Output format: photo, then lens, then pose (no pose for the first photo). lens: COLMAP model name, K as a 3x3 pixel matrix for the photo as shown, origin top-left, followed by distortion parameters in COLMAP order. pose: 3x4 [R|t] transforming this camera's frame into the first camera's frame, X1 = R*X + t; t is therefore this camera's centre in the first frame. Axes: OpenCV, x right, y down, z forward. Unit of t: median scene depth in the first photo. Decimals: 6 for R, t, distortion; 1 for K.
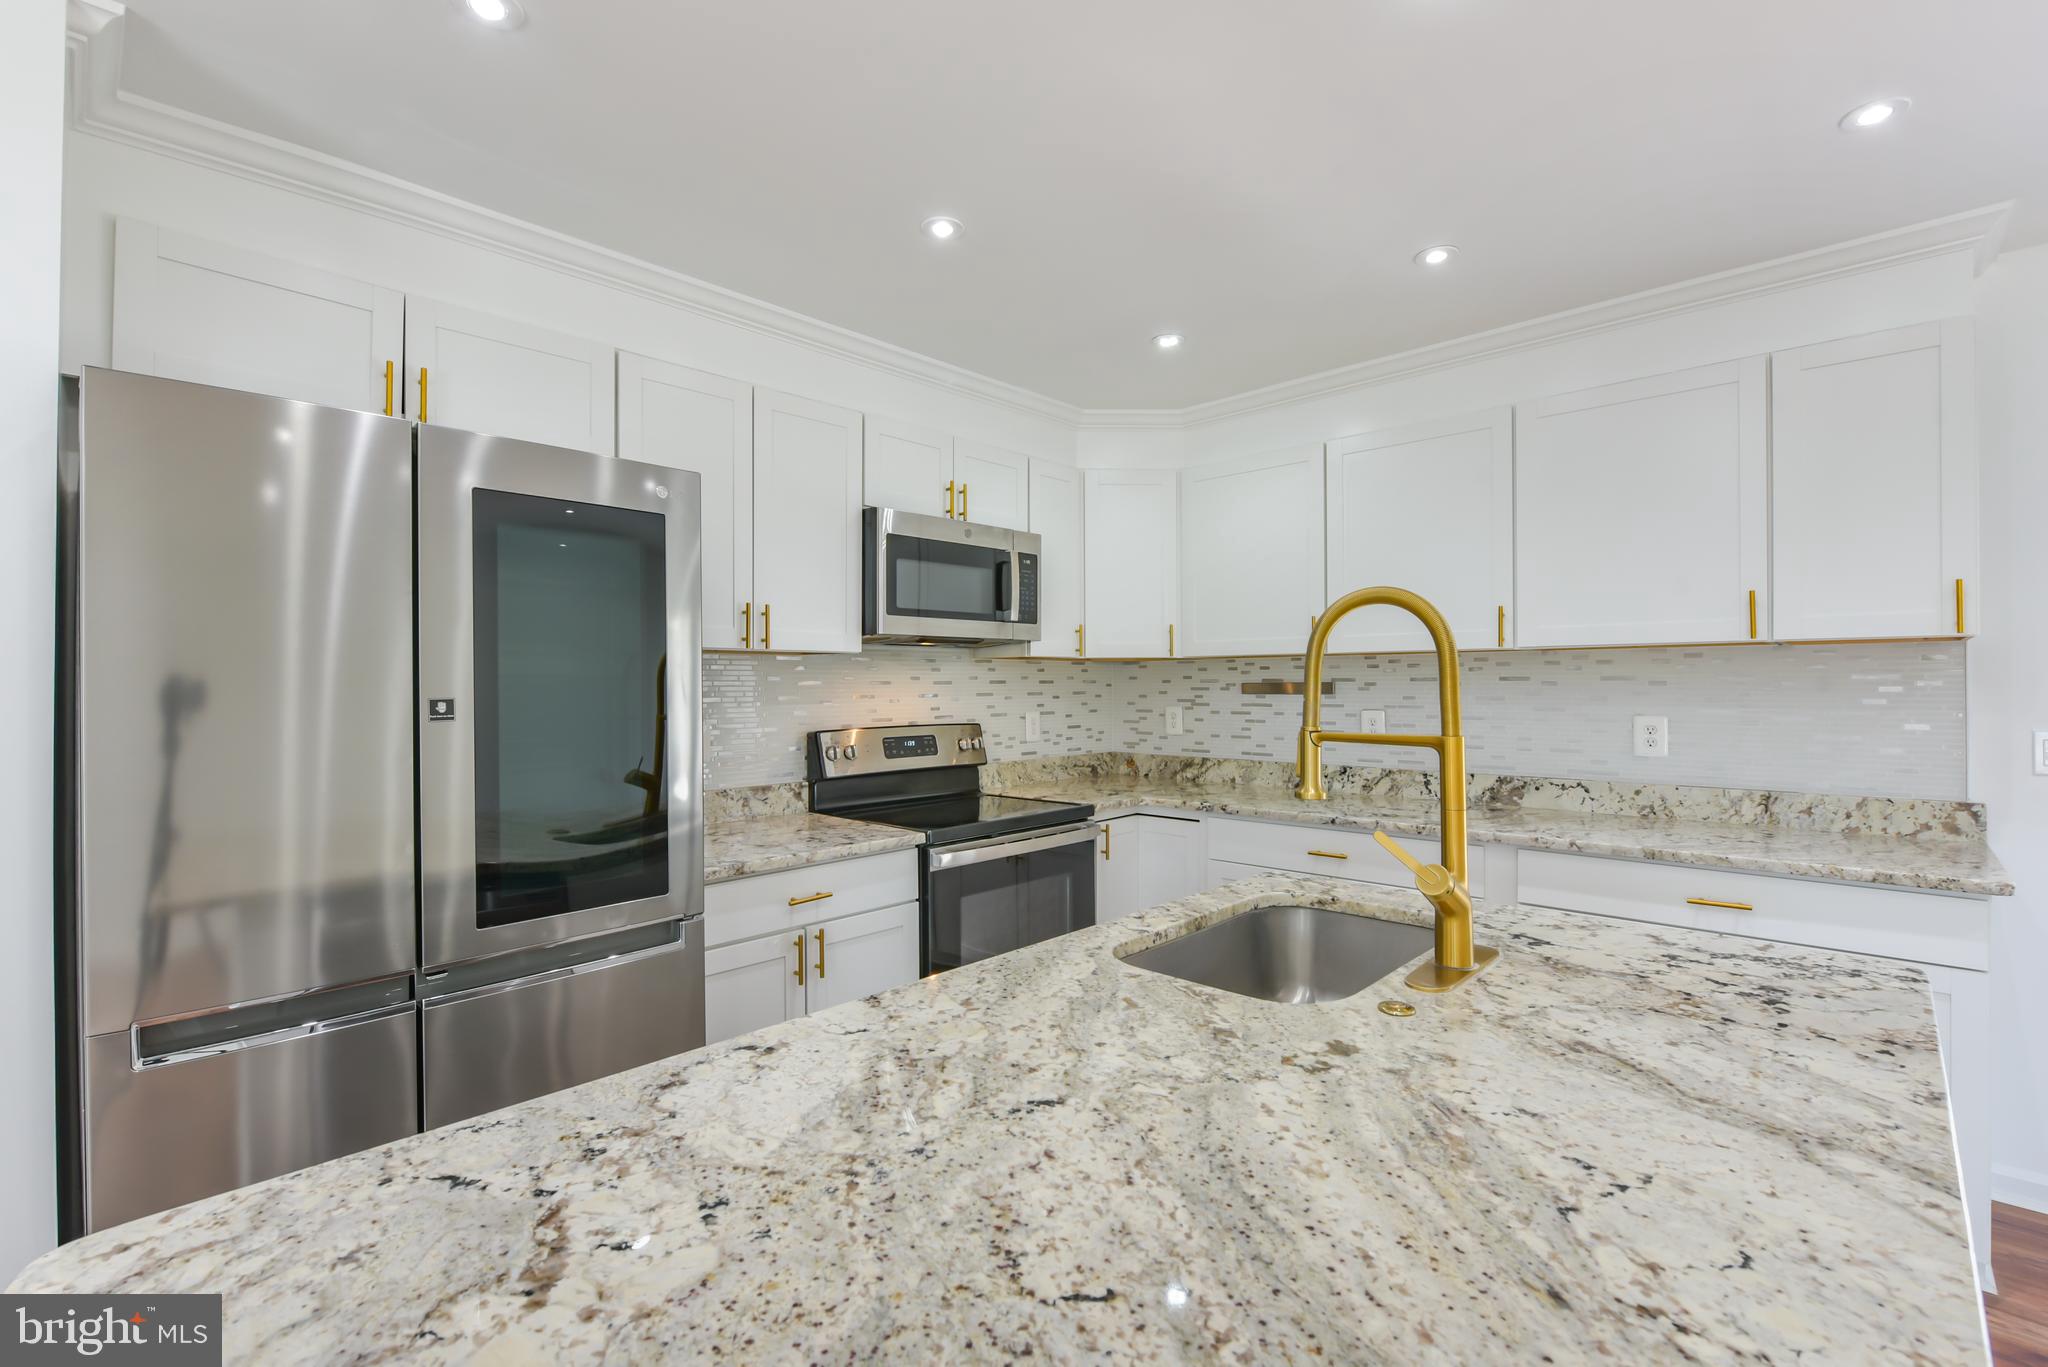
lens RADIAL K [[894.5, 0, 1019.1], [0, 894.5, 684.6], [0, 0, 1]] dist [-0.006686, -0.001368]
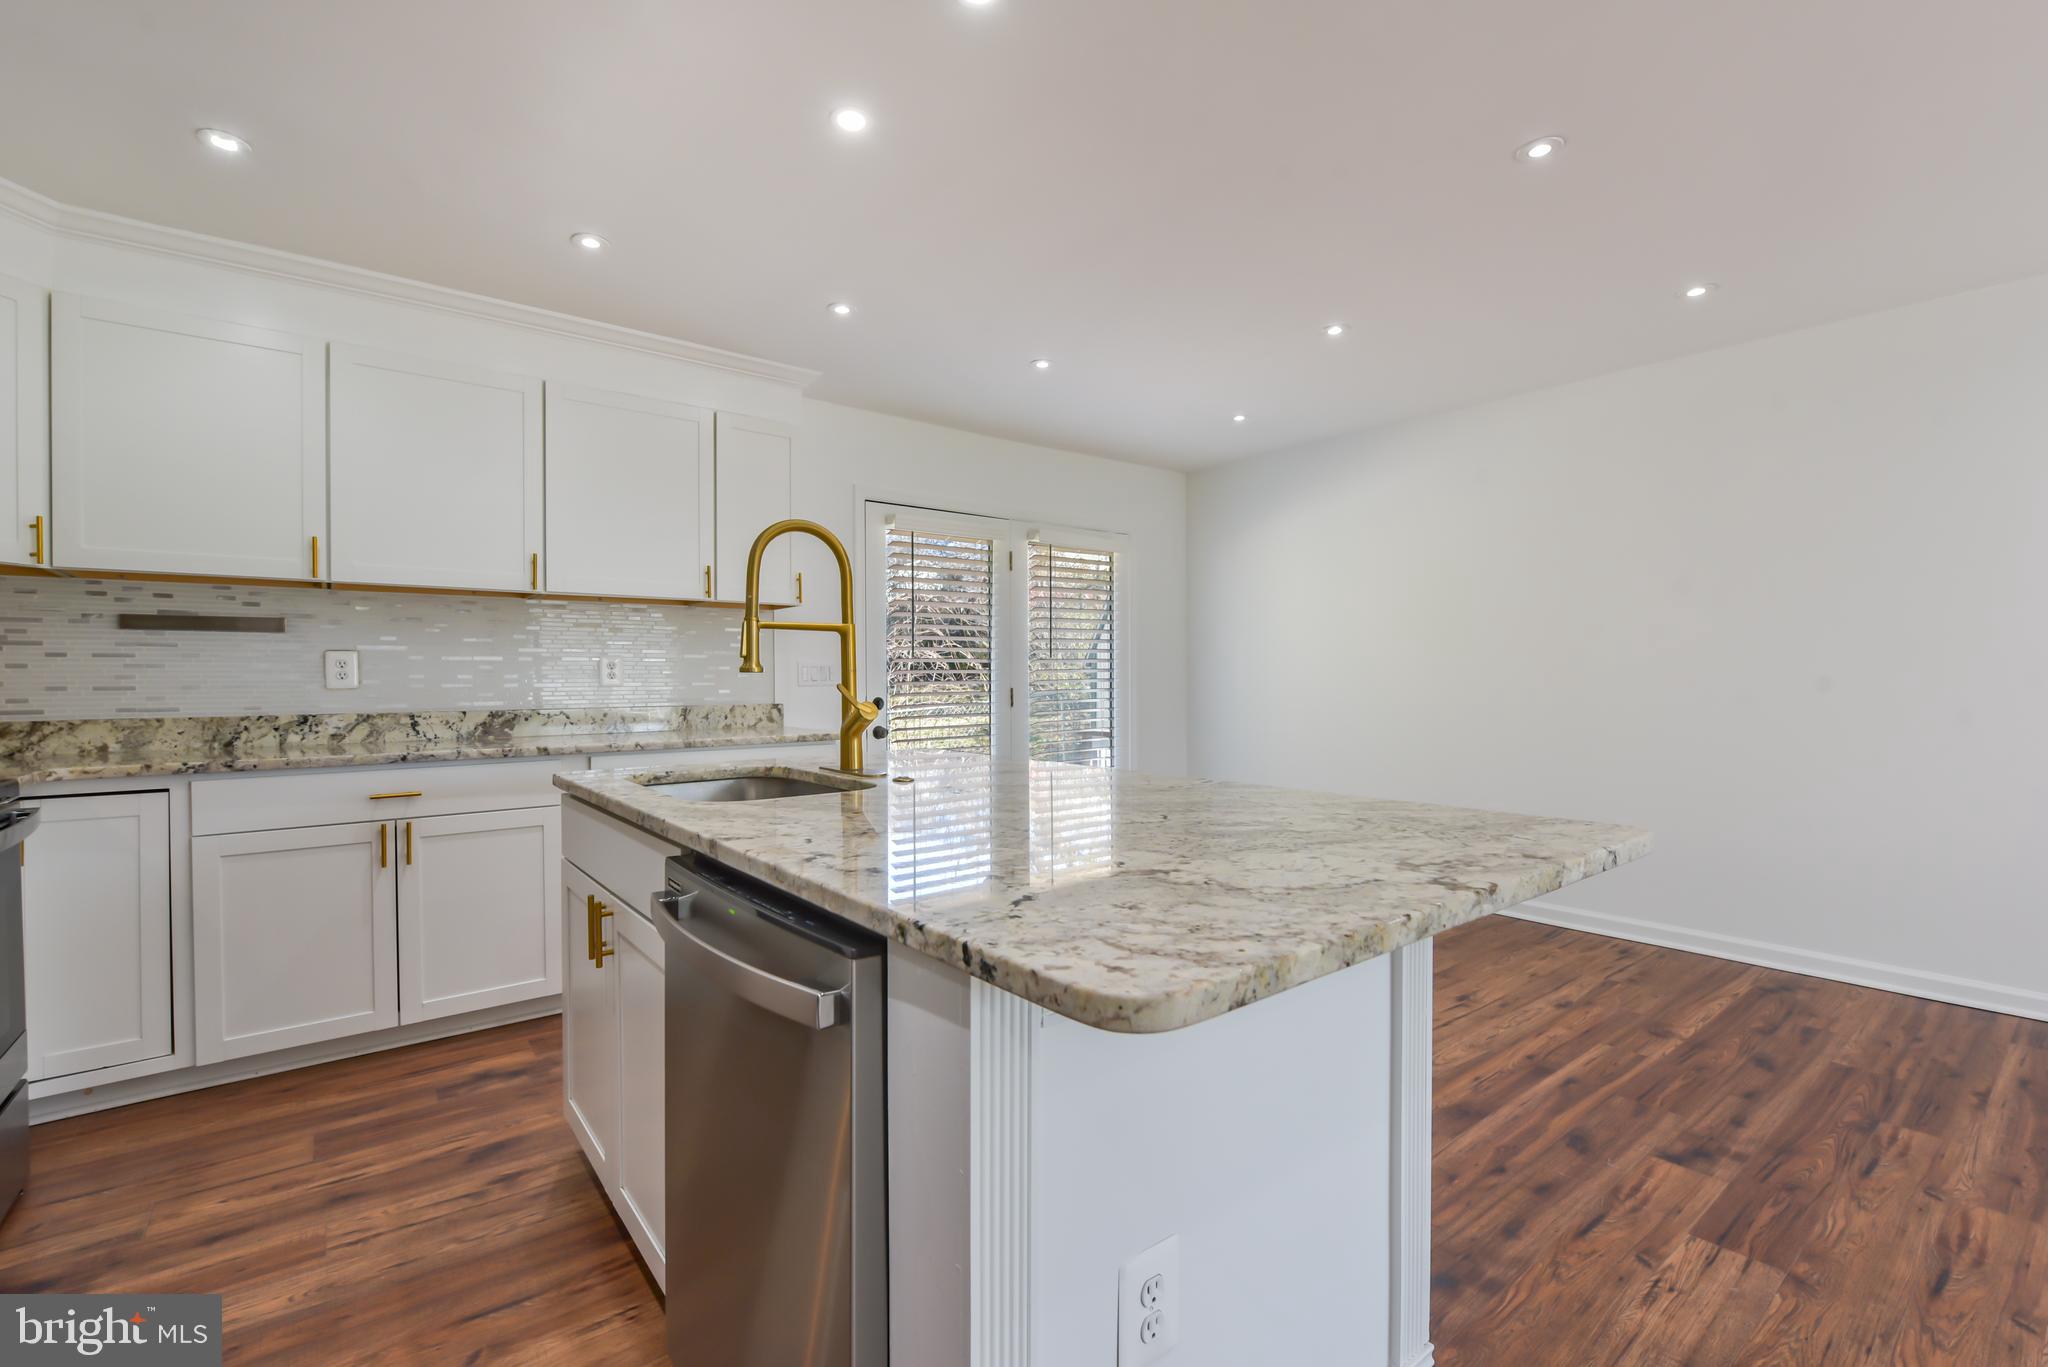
lens RADIAL K [[894.5, 0, 1020.2], [0, 894.5, 682.4], [0, 0, 1]] dist [-0.006686, -0.001368]
pose [[0.138154, -0.001007, 0.990410, -0.484332], [0.003796, 0.999993, 0.000487, 0.075171], [-0.990404, 0.003693, 0.138156, 0.230267]]
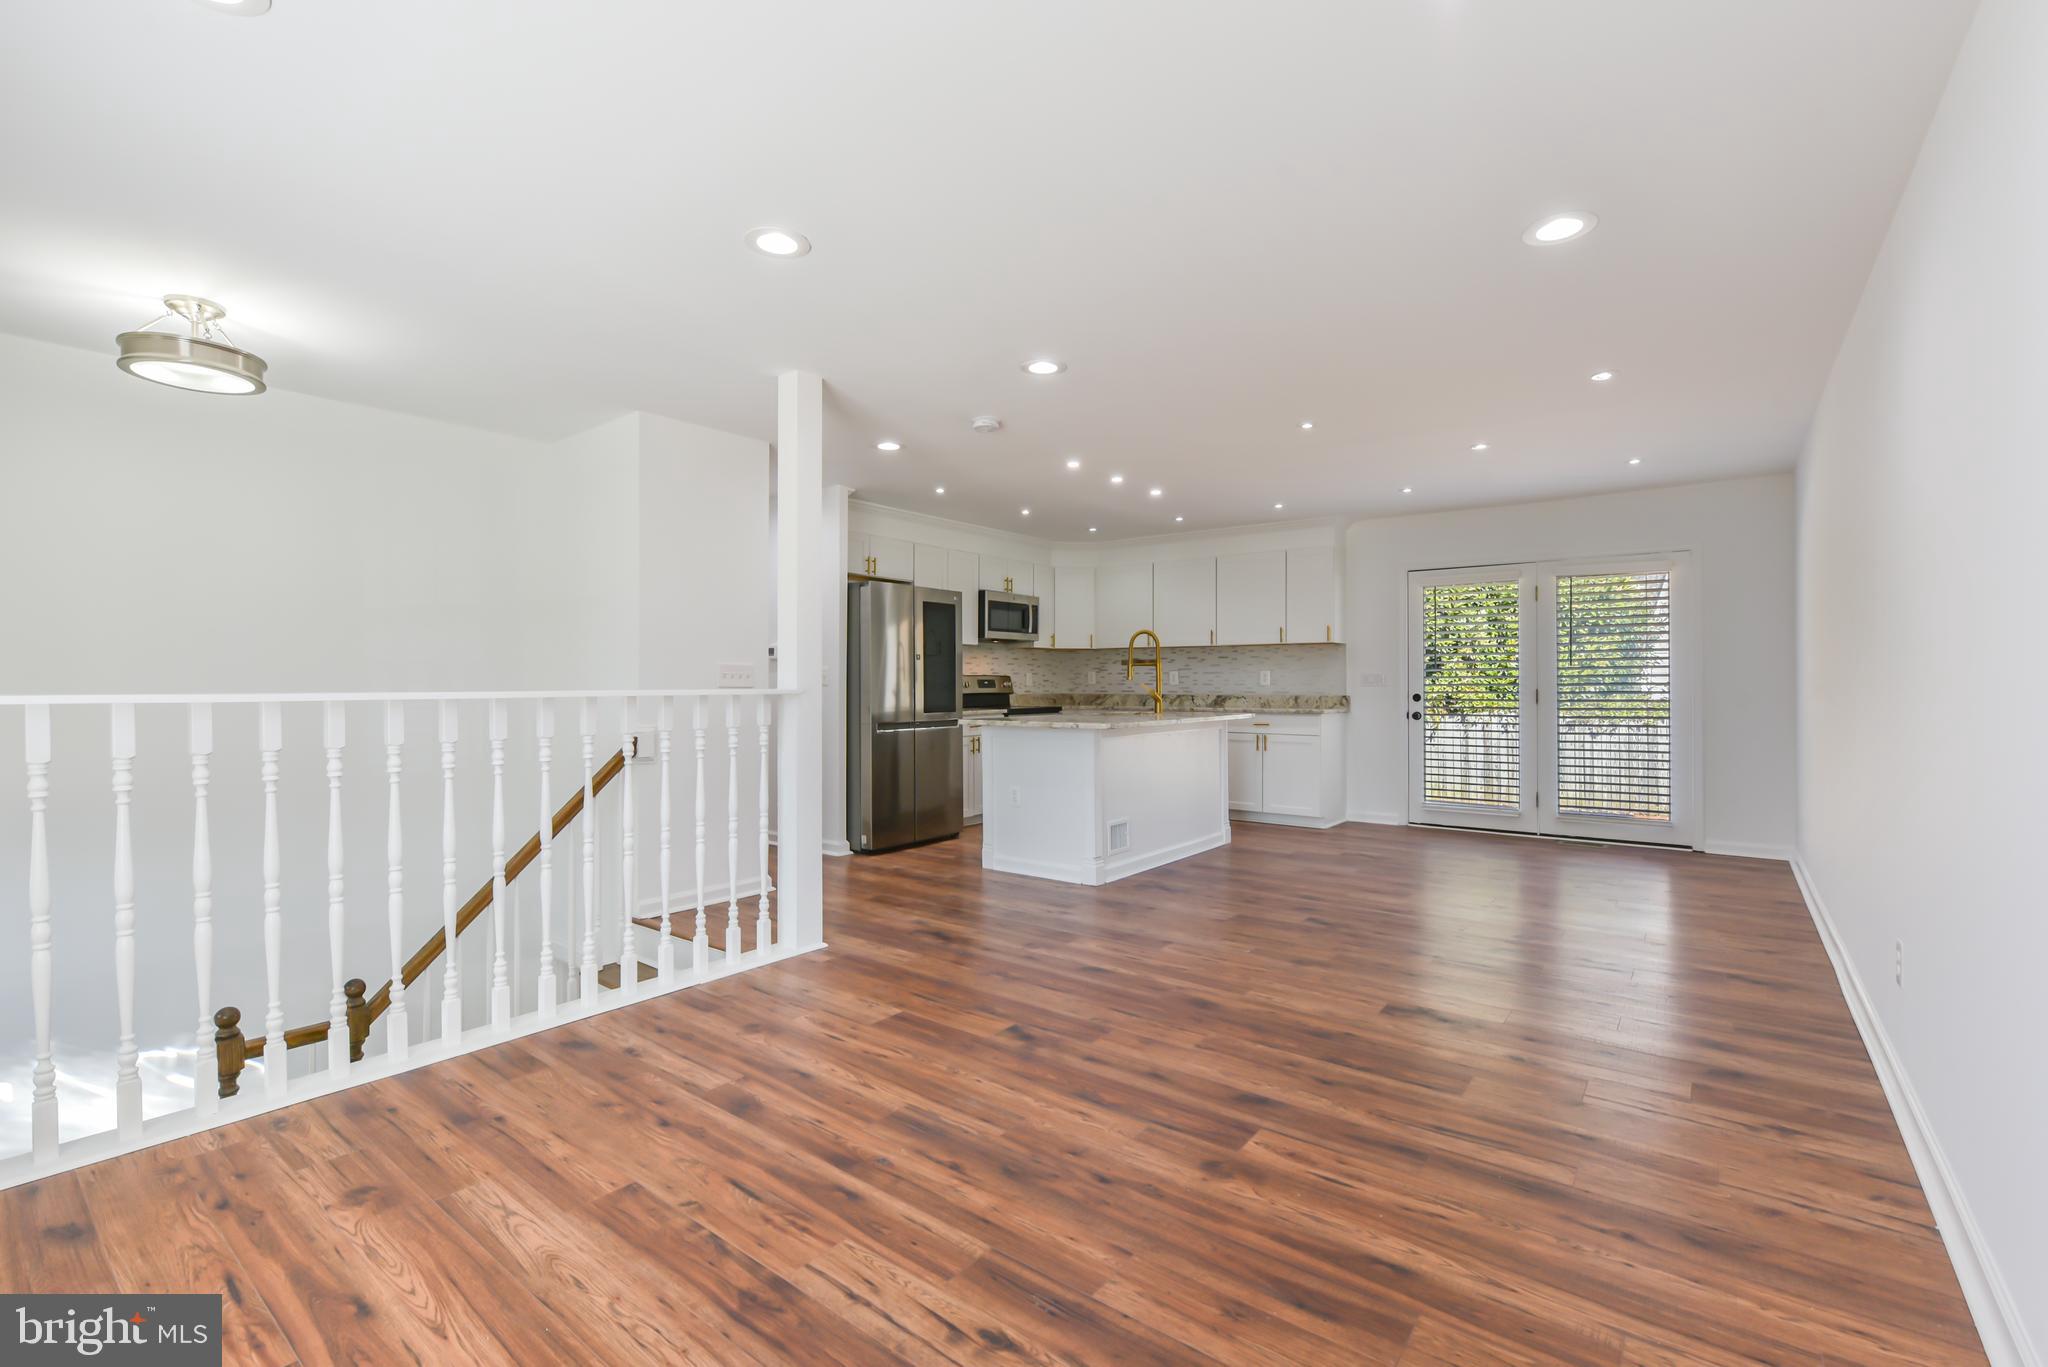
lens RADIAL K [[894.5, 0, 1018.5], [0, 894.5, 686.4], [0, 0, 1]] dist [-0.006686, -0.001368]
pose [[0.994204, 0.004322, 0.107420, -0.338711], [-0.004772, 0.999981, 0.003926, 0.075614], [-0.107401, -0.004416, 0.994206, -1.635609]]
